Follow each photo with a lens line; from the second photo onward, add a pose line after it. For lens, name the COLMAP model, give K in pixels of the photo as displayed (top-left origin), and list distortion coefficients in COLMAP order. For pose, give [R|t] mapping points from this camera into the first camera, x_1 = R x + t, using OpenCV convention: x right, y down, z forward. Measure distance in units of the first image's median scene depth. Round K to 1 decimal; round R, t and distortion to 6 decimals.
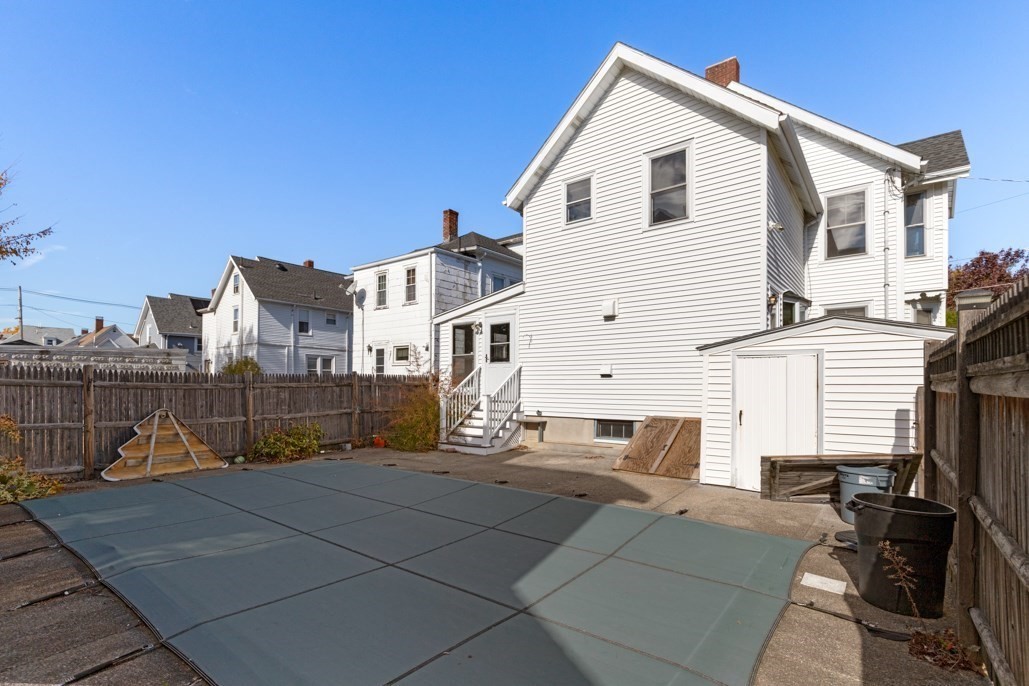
lens RADIAL K [[479.6, 0, 512.1], [0, 479.6, 385.8], [0, 0, 1]] dist [0.002996, 0.000017]
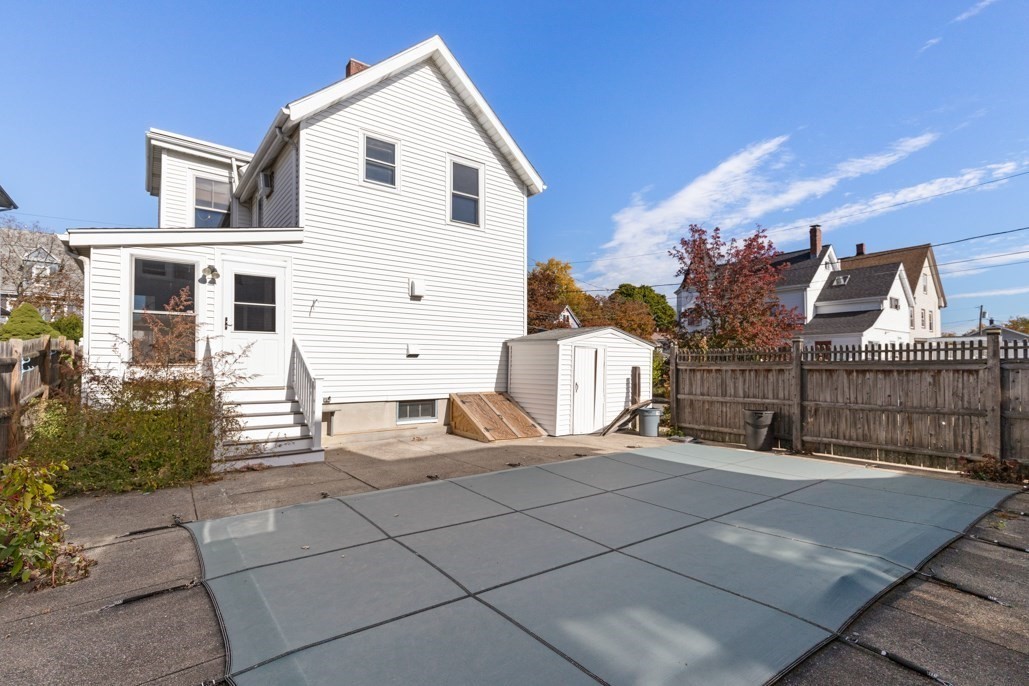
lens RADIAL K [[485.4, 0, 516.0], [0, 485.4, 360.5], [0, 0, 1]] dist [0.002944, 0.000210]
pose [[0.260105, 0.011060, 0.965517, -0.620928], [-0.002248, 0.999939, -0.010849, -0.000491], [-0.965578, 0.000652, 0.260114, 0.470192]]
